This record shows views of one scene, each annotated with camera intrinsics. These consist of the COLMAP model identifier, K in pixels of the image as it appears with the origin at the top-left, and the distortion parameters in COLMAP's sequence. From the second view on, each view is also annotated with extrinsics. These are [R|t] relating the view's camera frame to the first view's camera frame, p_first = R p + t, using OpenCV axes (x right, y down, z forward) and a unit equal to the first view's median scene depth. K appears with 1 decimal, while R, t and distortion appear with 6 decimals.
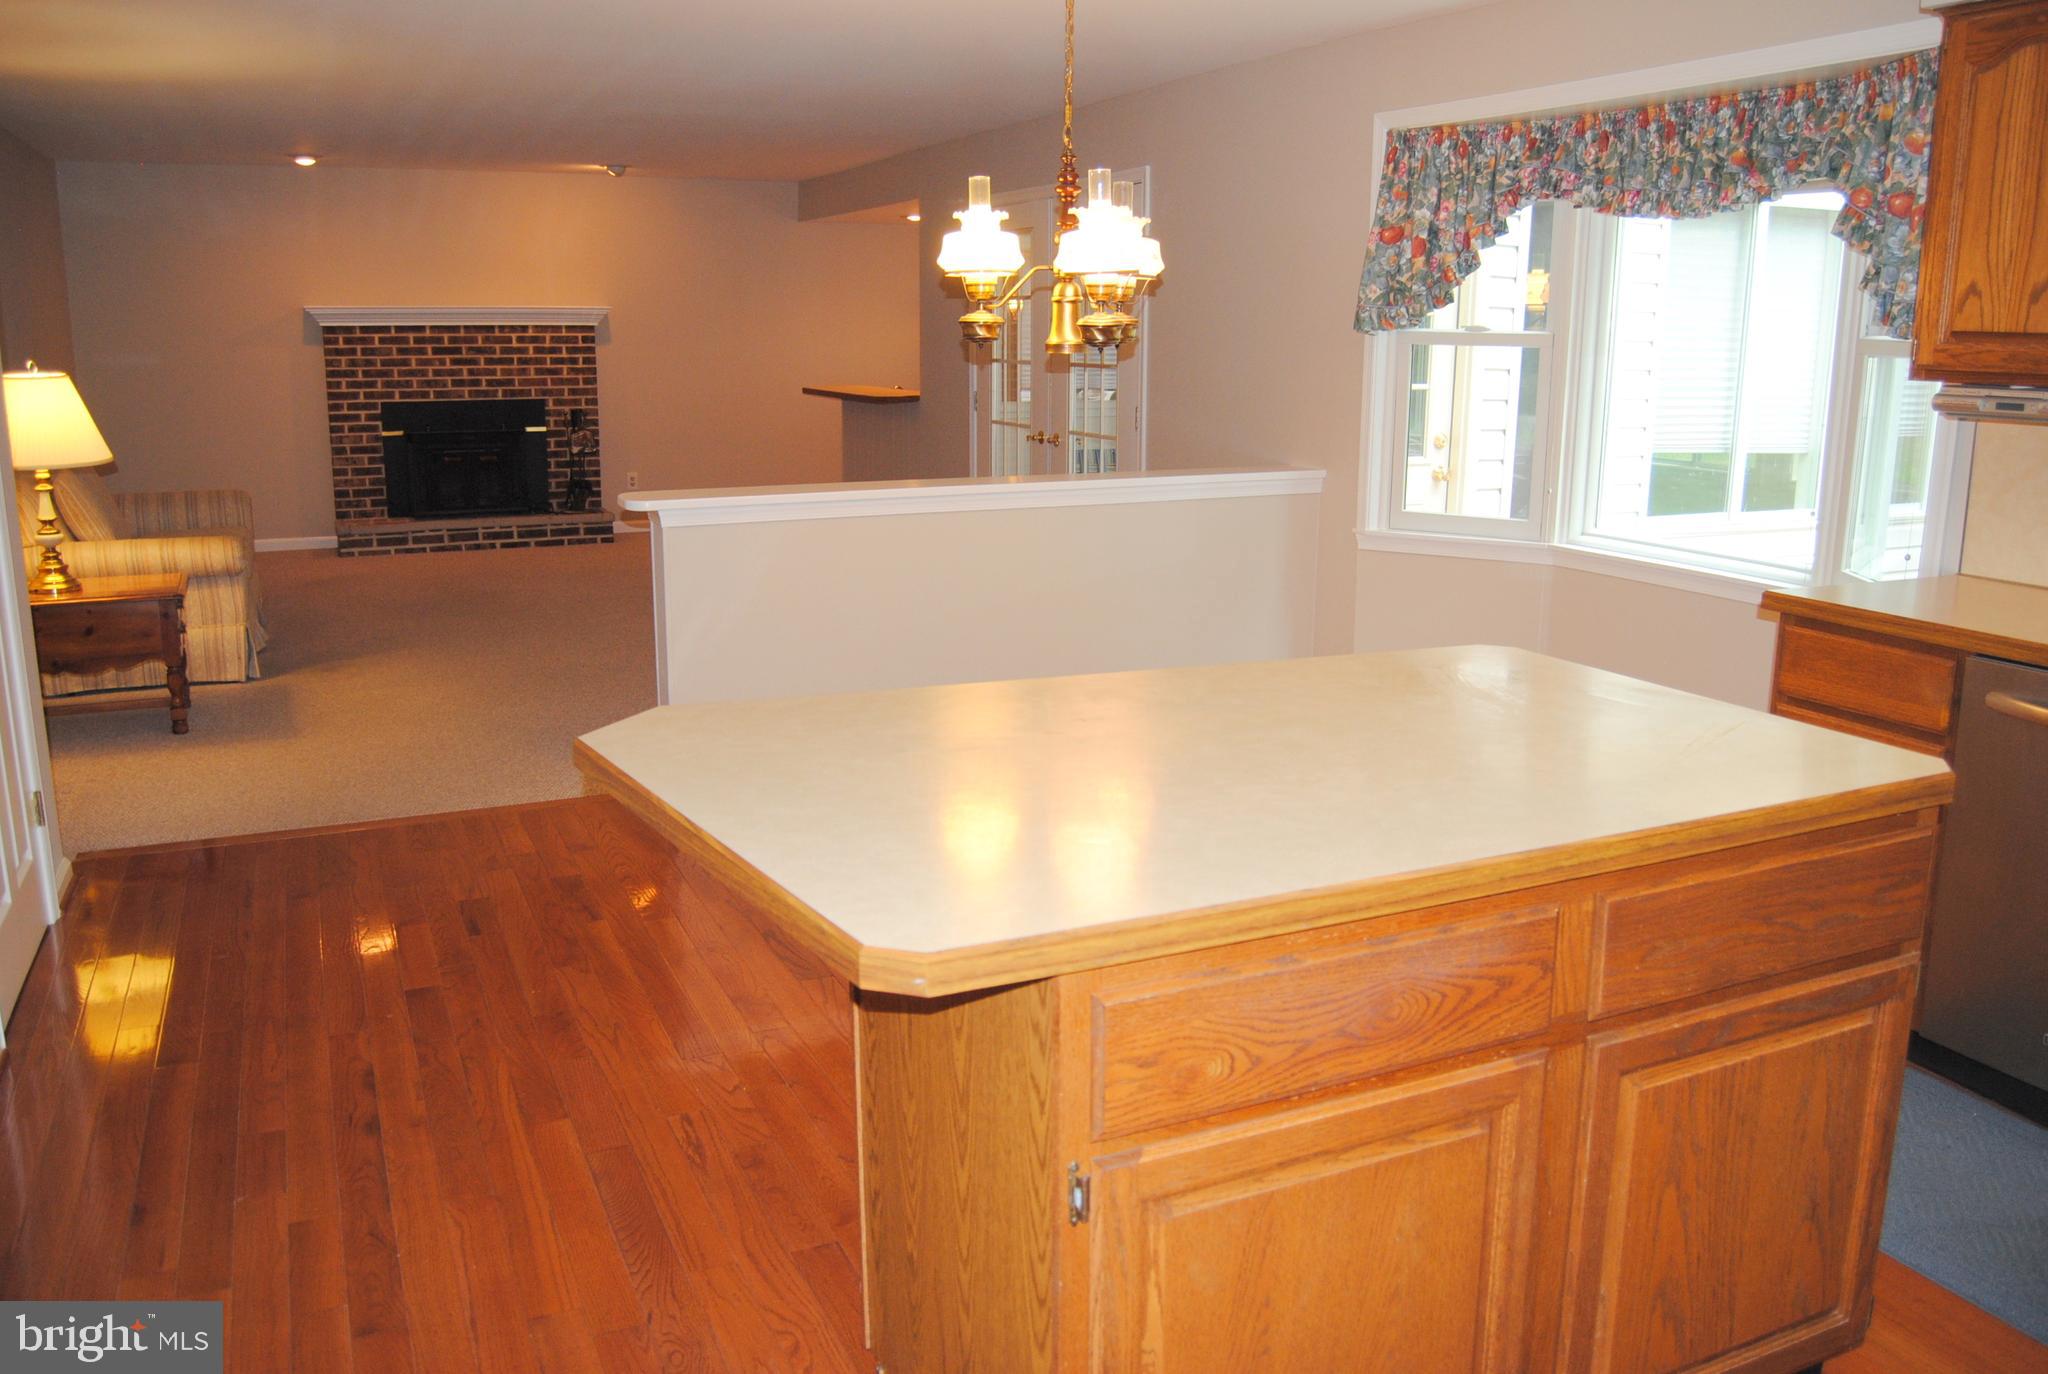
lens RADIAL K [[1609.1, 0, 1024.4], [0, 1609.1, 673.0], [0, 0, 1]] dist [-0.089801, 0.043736]
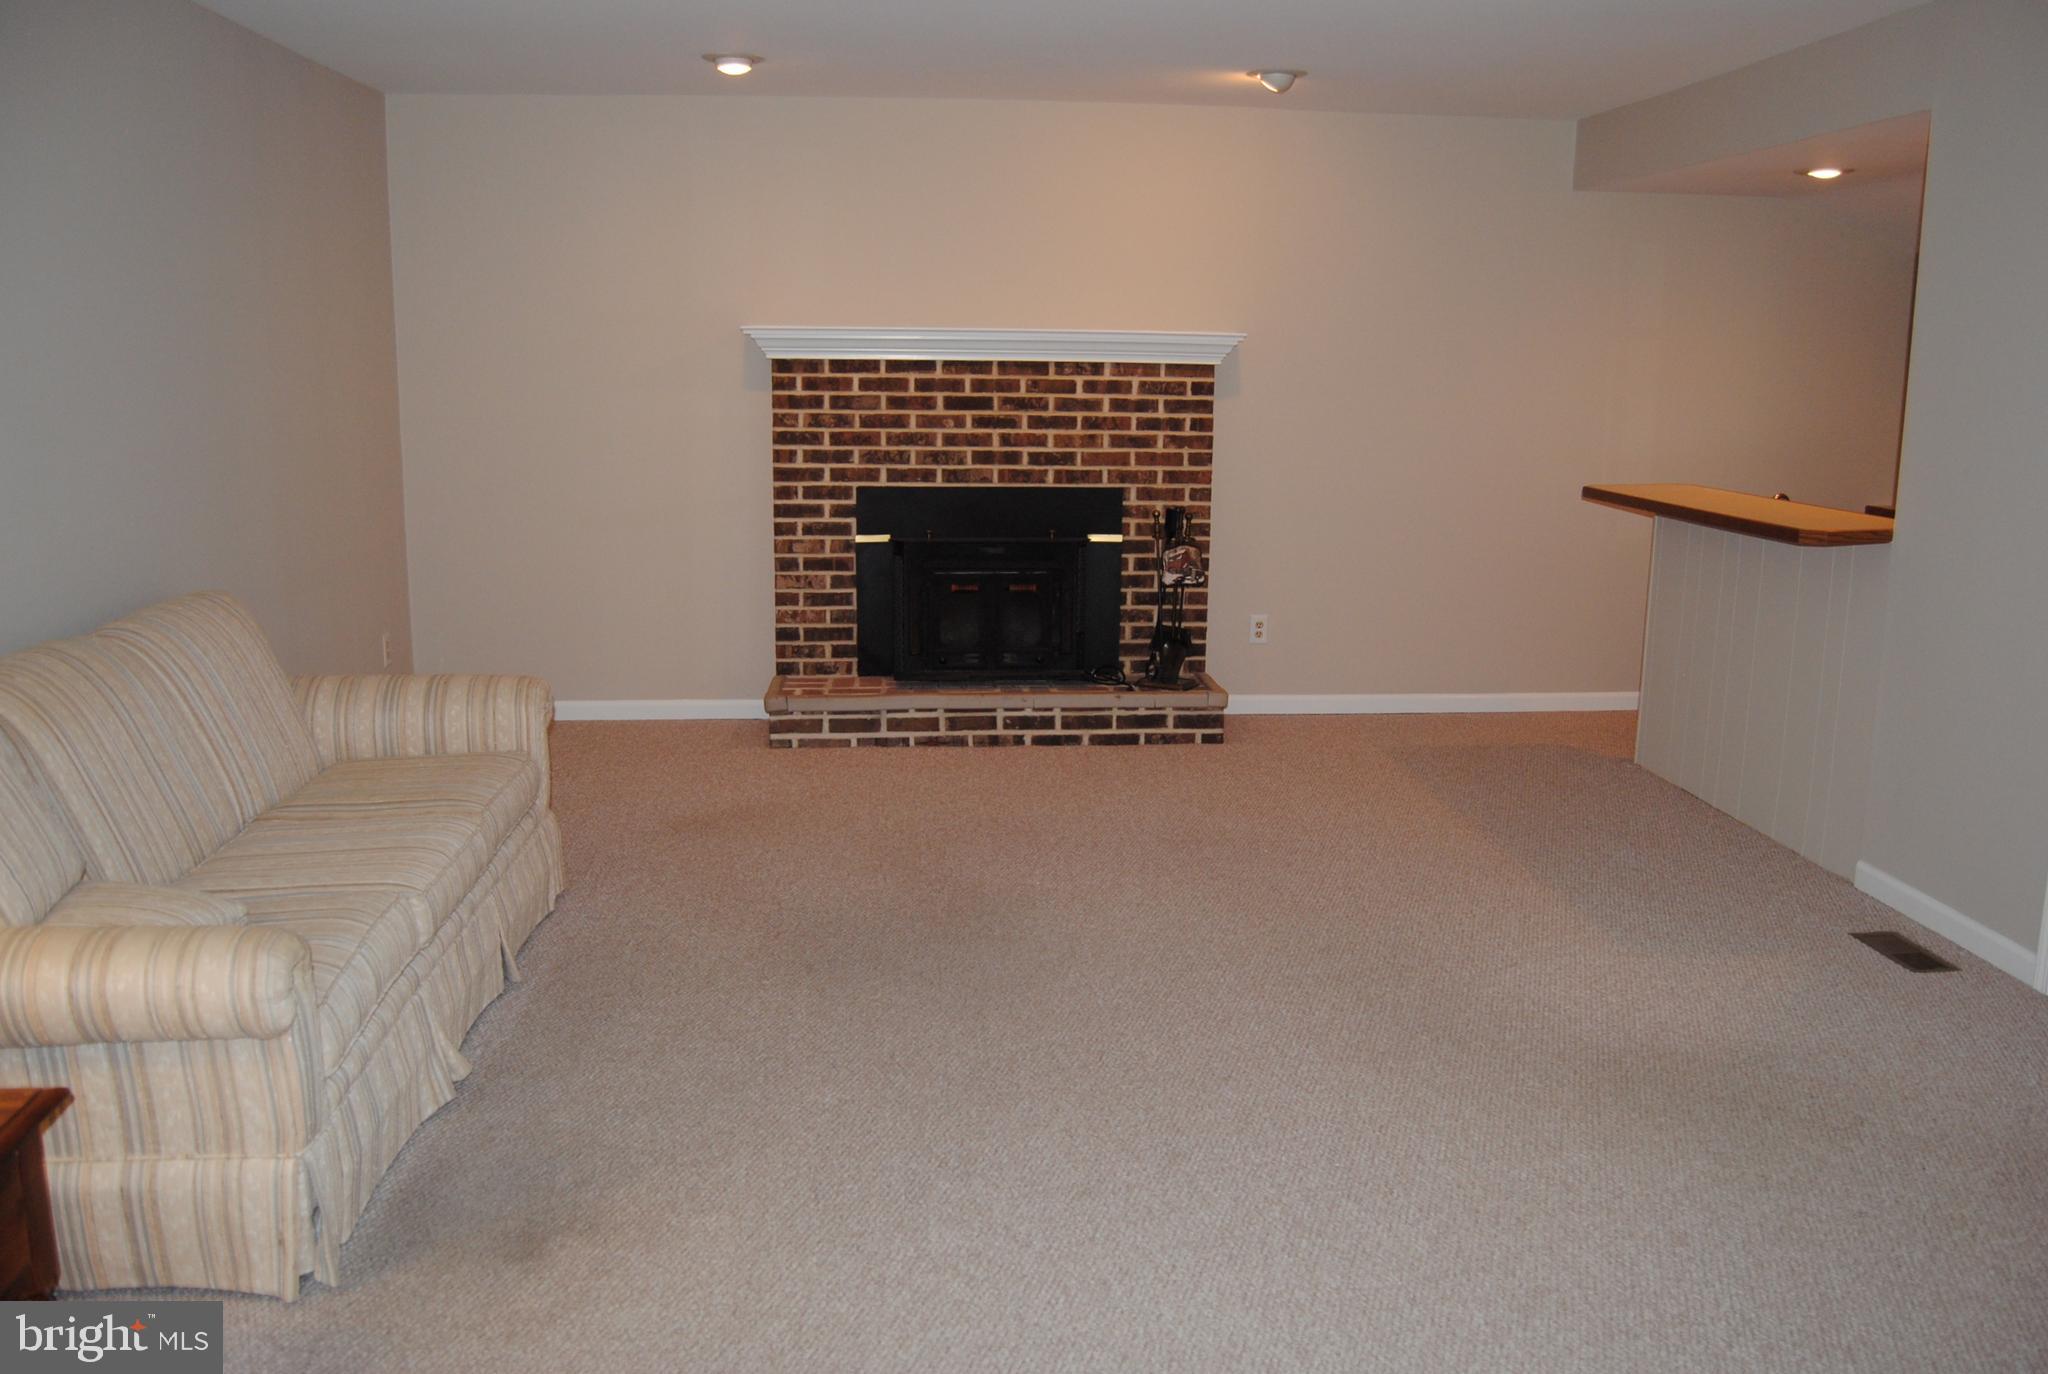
lens RADIAL K [[1653.7, 0, 1055.7], [0, 1653.7, 668.6], [0, 0, 1]] dist [-0.087193, 0.031234]
pose [[0.944763, 0.065695, -0.321102, -0.128363], [-0.074458, 0.997110, -0.015073, -0.097232], [0.319184, 0.038149, 0.946925, 0.429574]]
